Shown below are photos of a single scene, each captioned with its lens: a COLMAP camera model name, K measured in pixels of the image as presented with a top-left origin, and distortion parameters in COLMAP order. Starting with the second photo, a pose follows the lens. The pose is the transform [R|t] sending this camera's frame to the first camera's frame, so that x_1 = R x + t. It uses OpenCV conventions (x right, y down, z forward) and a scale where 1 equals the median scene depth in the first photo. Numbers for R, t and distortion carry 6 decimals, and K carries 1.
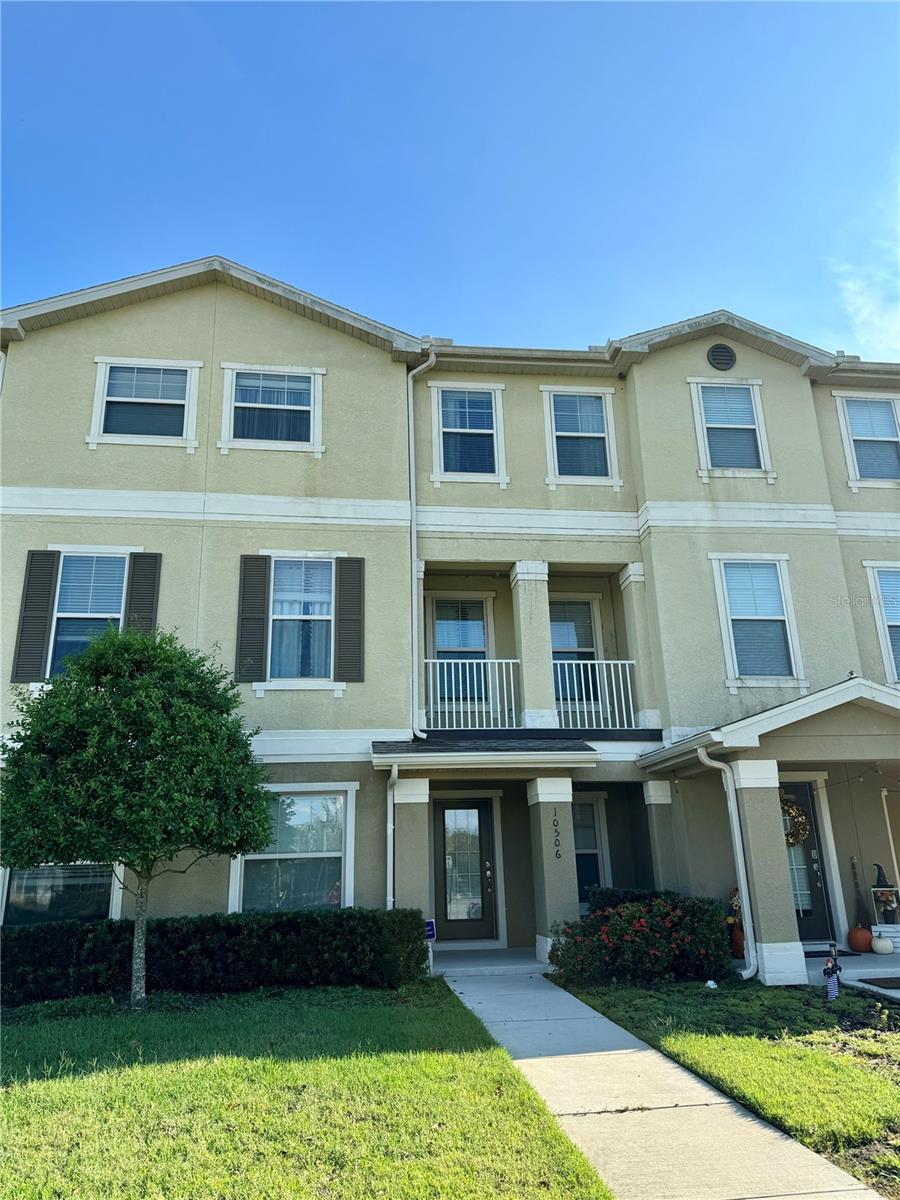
lens RADIAL K [[835.4, 0, 450.0], [0, 835.4, 600.0], [0, 0, 1]] dist [0.179532, -0.349244]
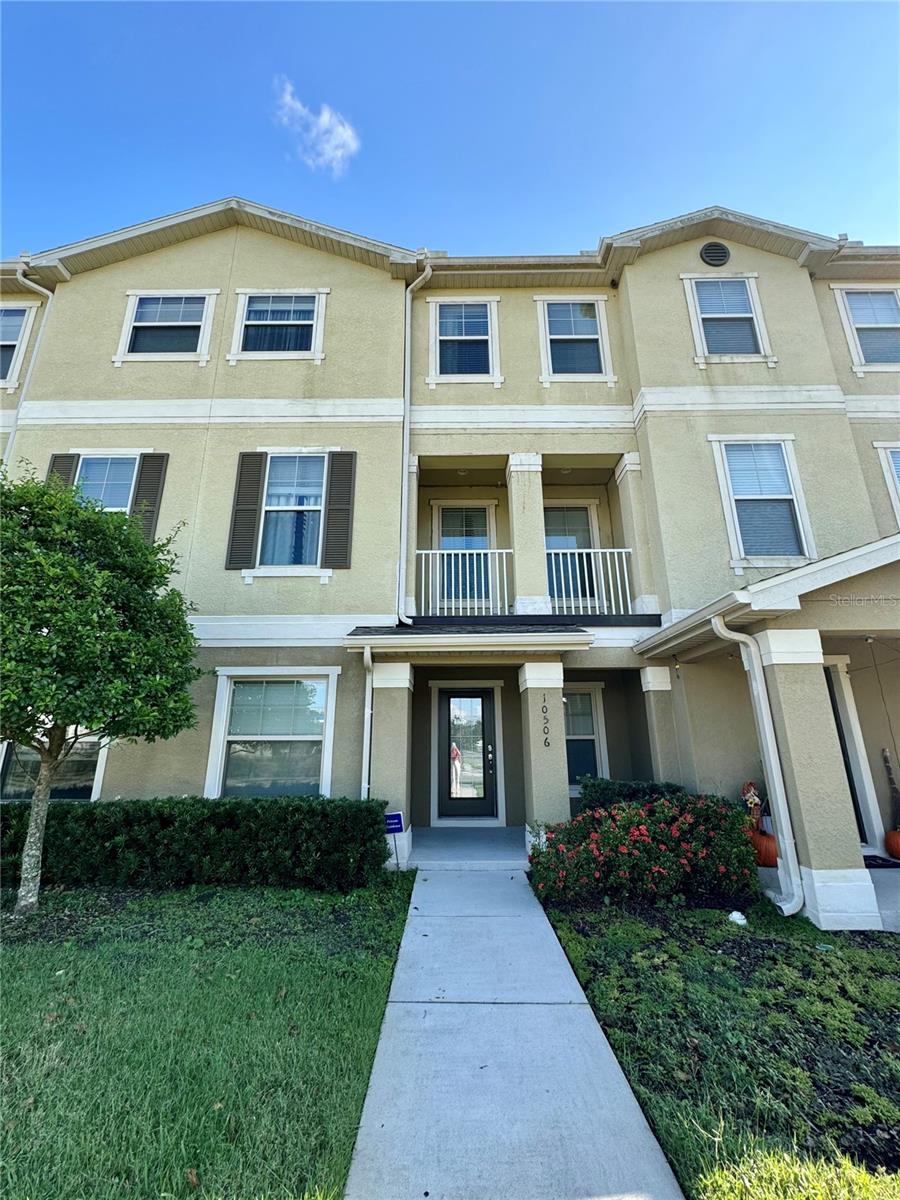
lens RADIAL K [[486.9, 0, 456.2], [0, 486.9, 600.5], [0, 0, 1]] dist [-0.000786, 0.000367]
pose [[0.992131, -0.015516, -0.124237, 0.086977], [0.019171, 0.999416, 0.028277, 0.113578], [0.123726, -0.030436, 0.991850, 0.413020]]
